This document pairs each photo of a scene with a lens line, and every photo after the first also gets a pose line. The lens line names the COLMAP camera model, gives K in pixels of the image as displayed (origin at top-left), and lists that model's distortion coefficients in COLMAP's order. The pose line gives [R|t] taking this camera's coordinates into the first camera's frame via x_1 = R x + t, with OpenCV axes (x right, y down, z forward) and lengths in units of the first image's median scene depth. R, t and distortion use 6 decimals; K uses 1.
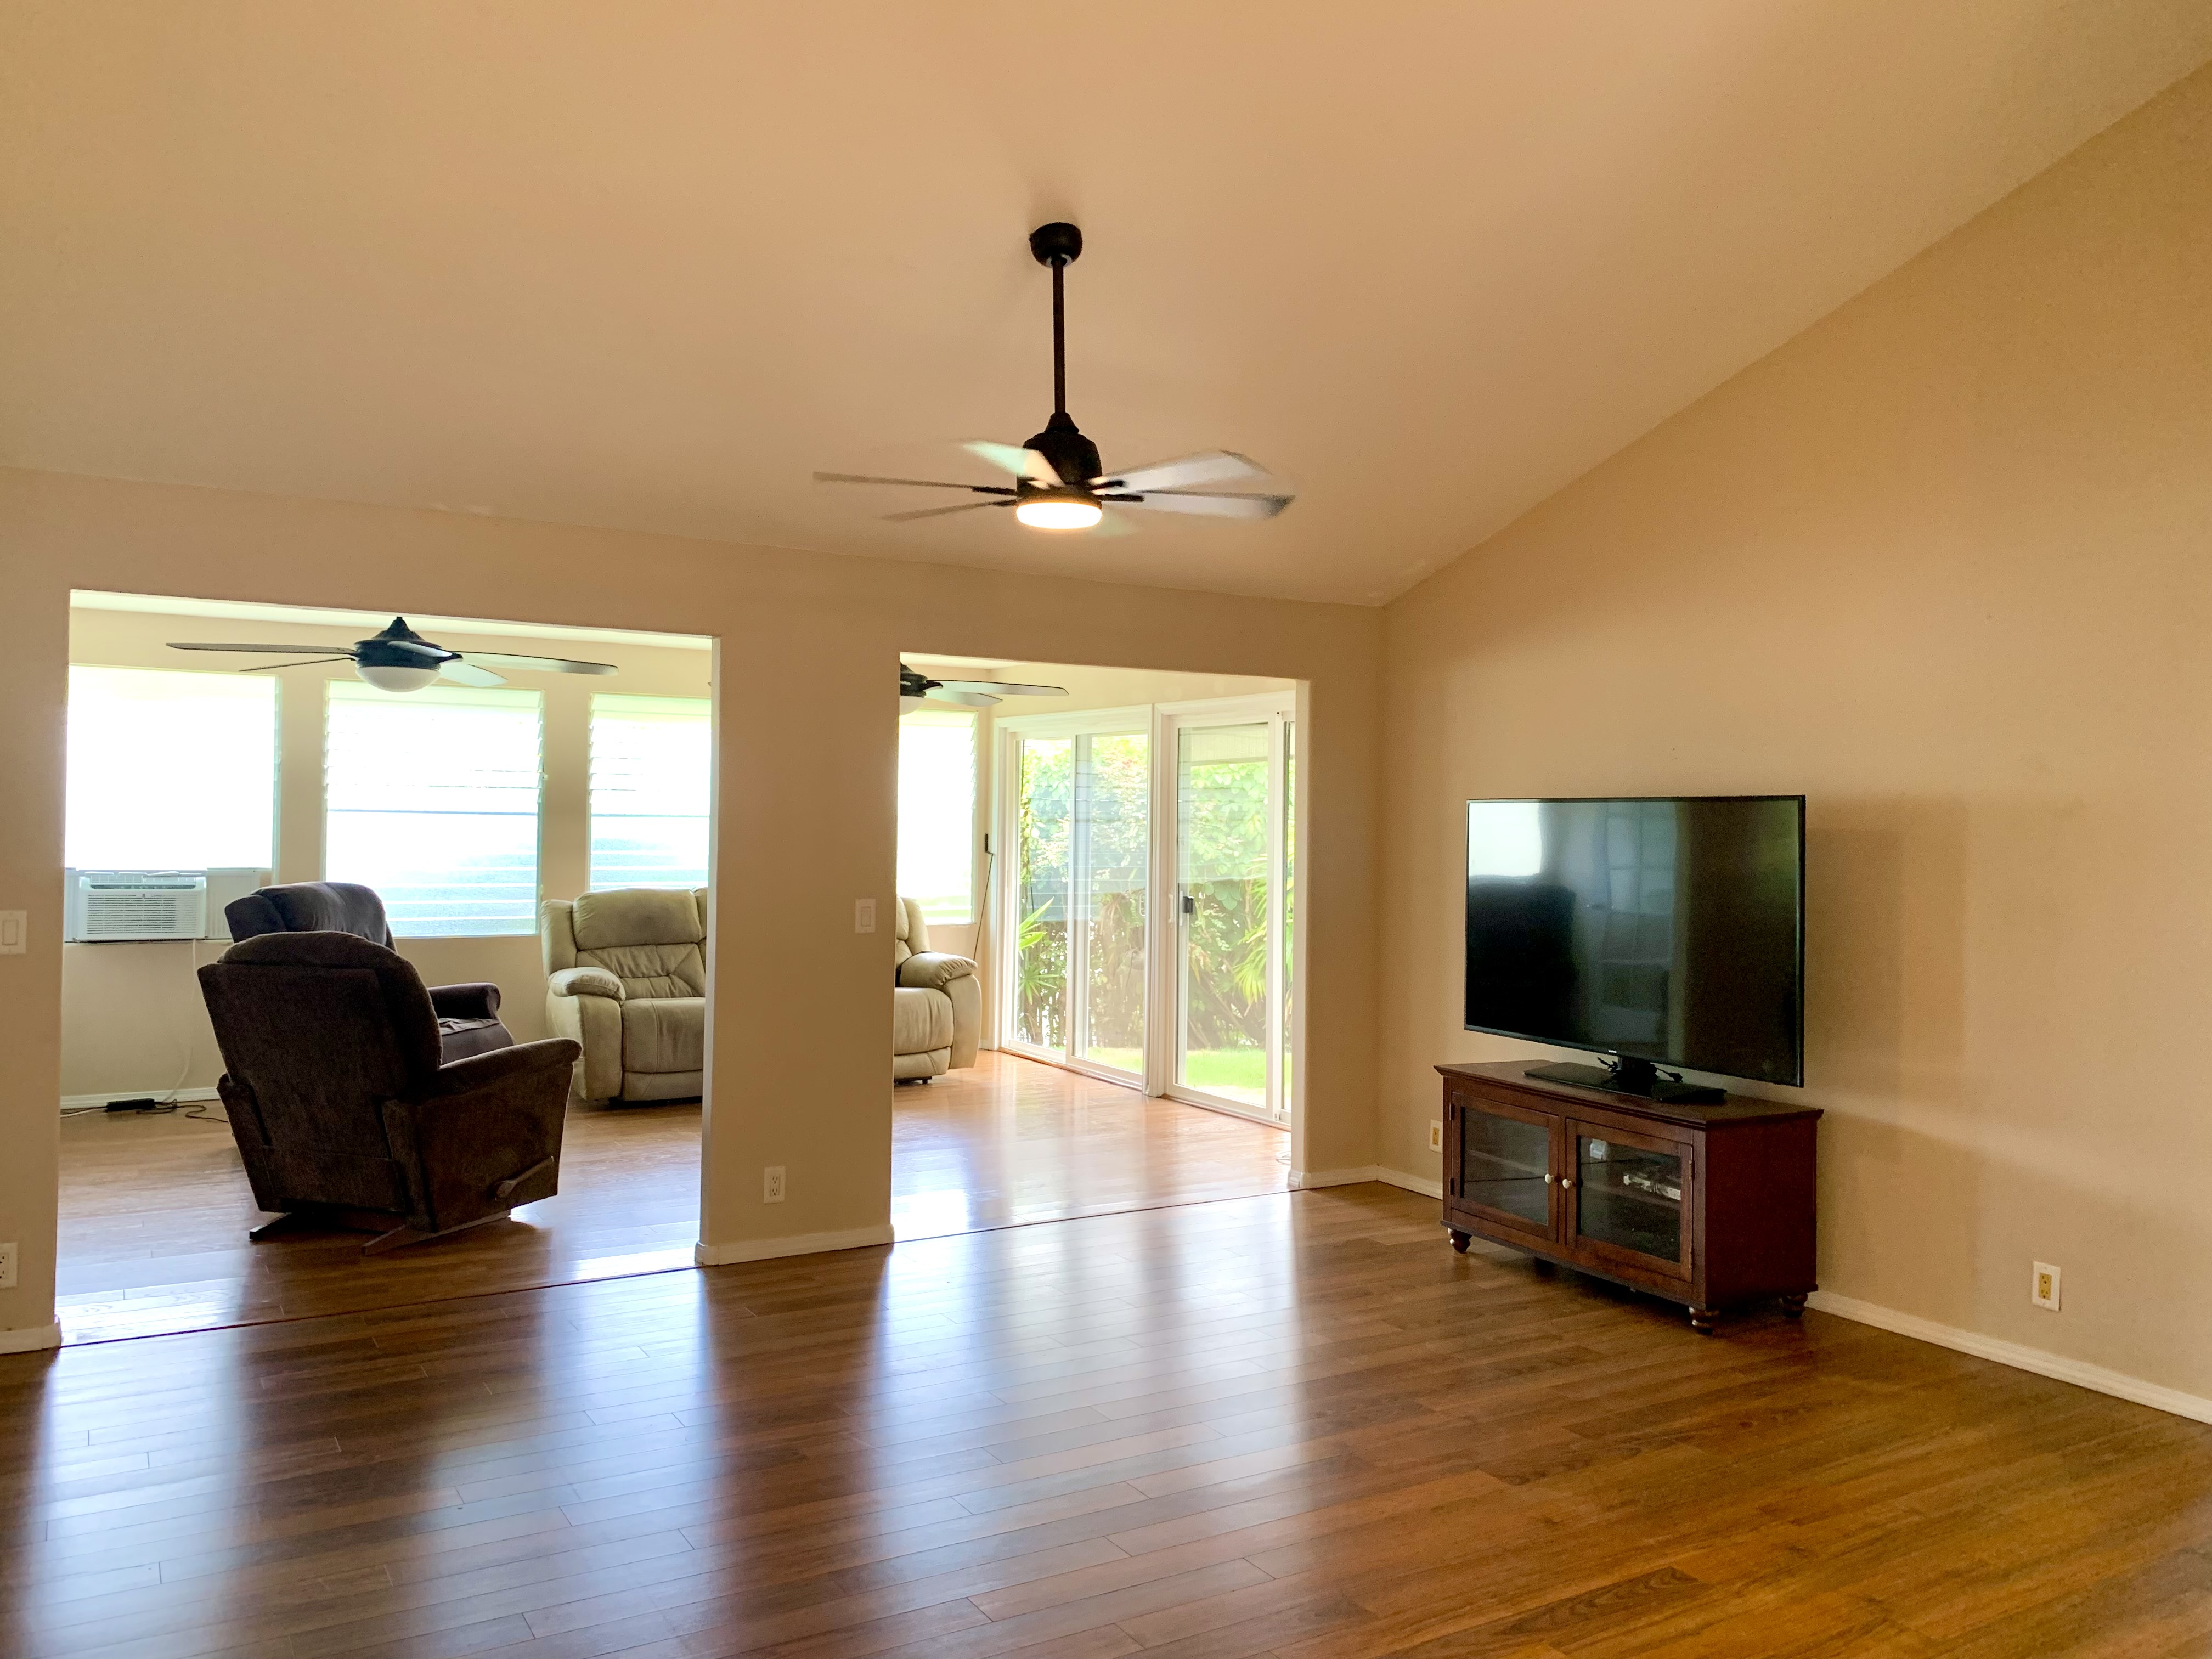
lens RADIAL K [[1717.0, 0, 1106.4], [0, 1717.0, 795.2], [0, 0, 1]] dist [-0.003370, 0.004935]
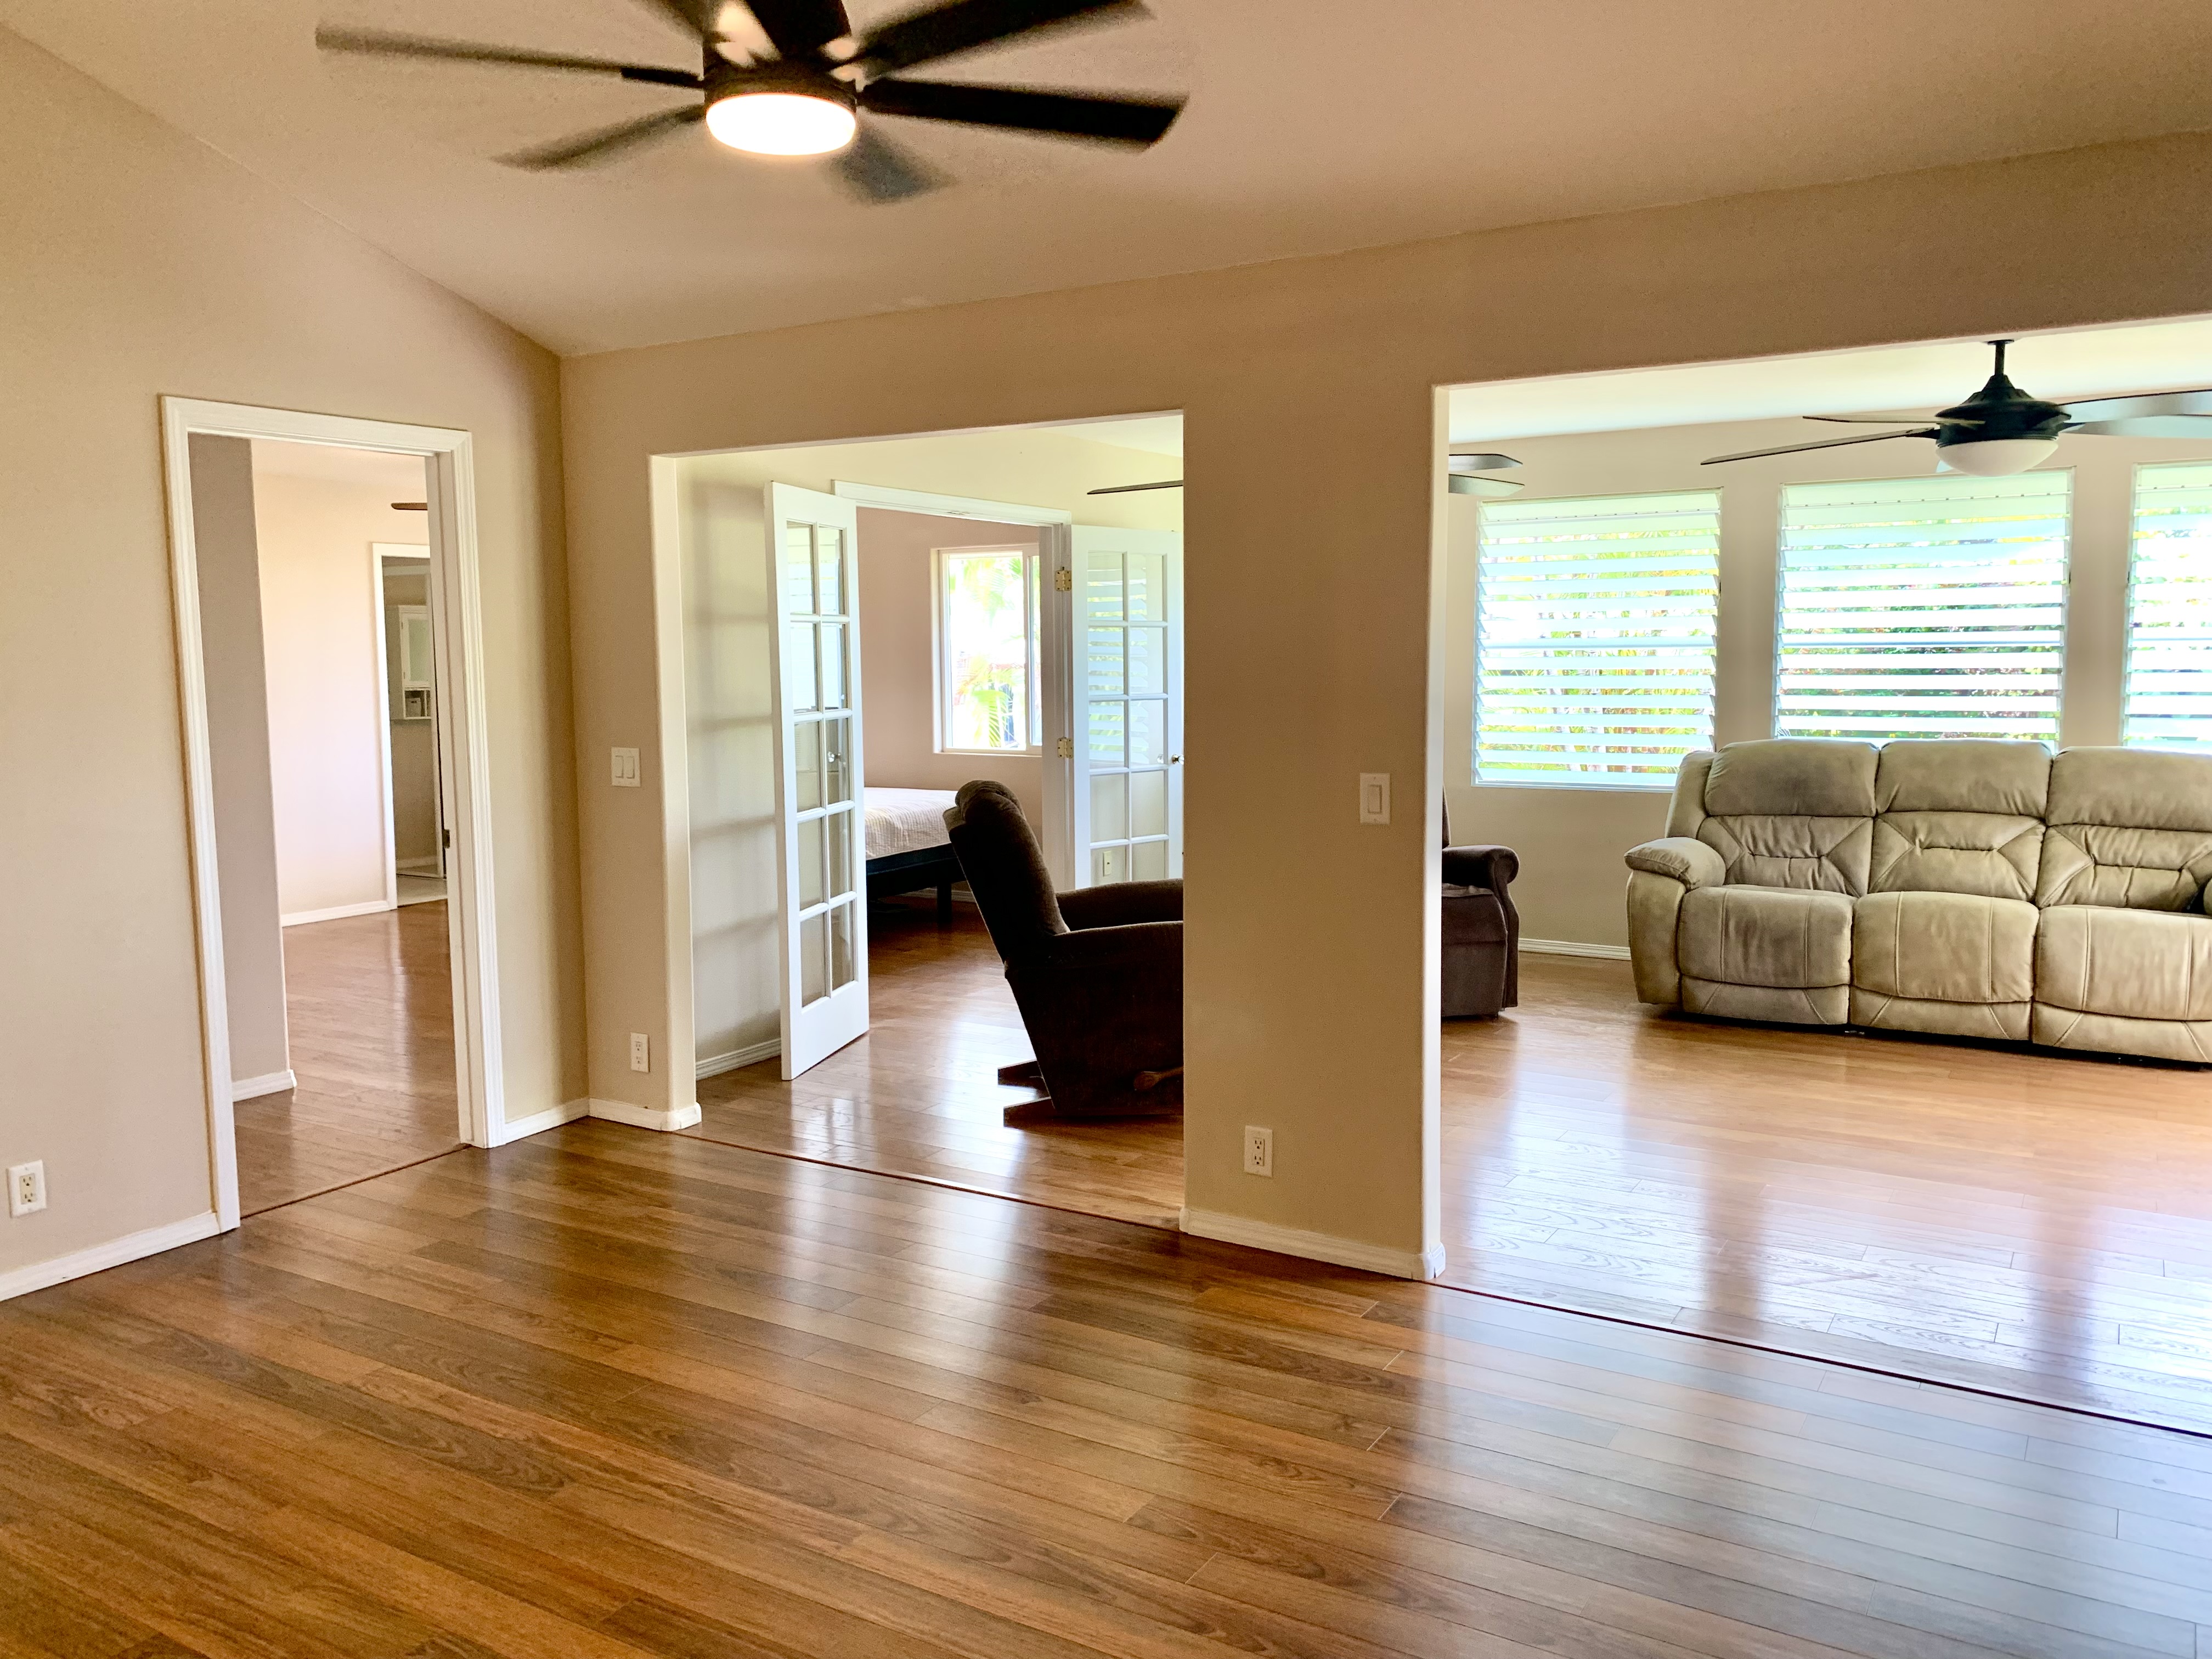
lens RADIAL K [[1676.5, 0, 1095.3], [0, 1676.5, 824.4], [0, 0, 1]] dist [0.007813, 0.007134]
pose [[0.460336, 0.080419, -0.884095, 0.418318], [0.024380, 0.994368, 0.103143, 0.011685], [0.887410, -0.069034, 0.455782, 0.656894]]
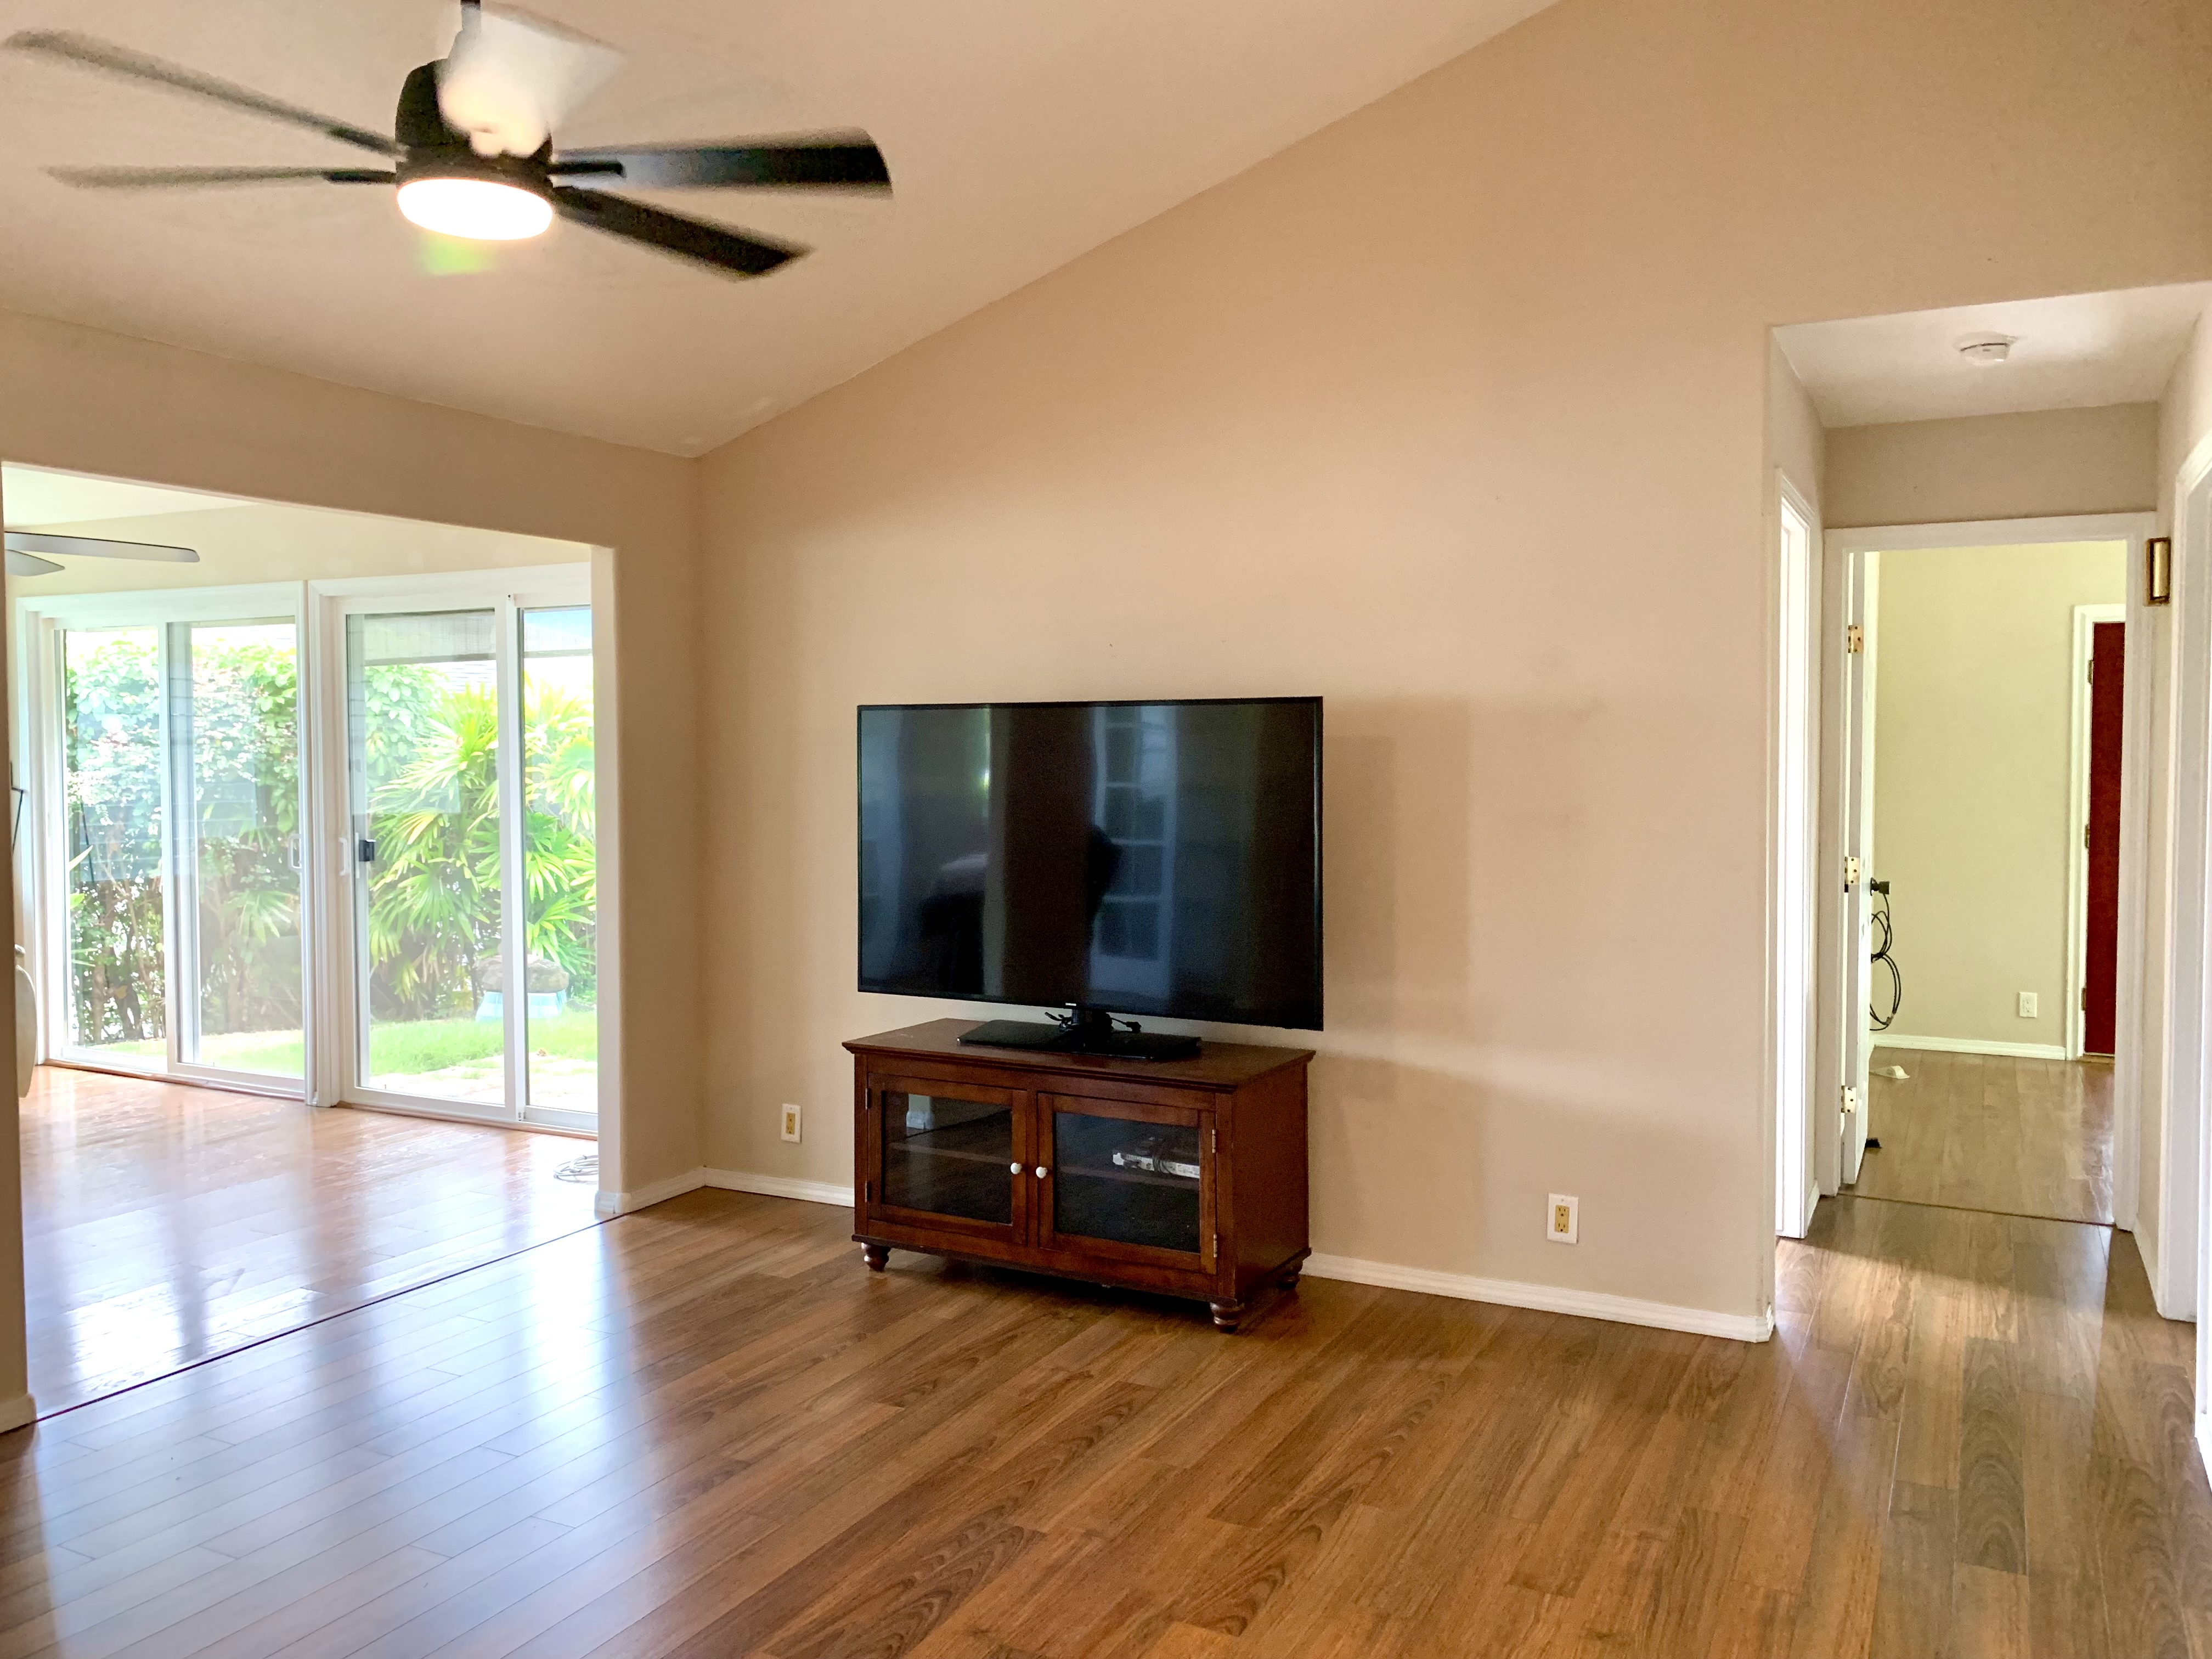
lens RADIAL K [[1711.1, 0, 1132.9], [0, 1711.1, 805.2], [0, 0, 1]] dist [0.074421, -0.102154]
pose [[0.843358, -0.030263, 0.536500, -0.127216], [0.002996, 0.998662, 0.051624, 0.010441], [-0.537344, -0.041930, 0.842320, 0.298862]]
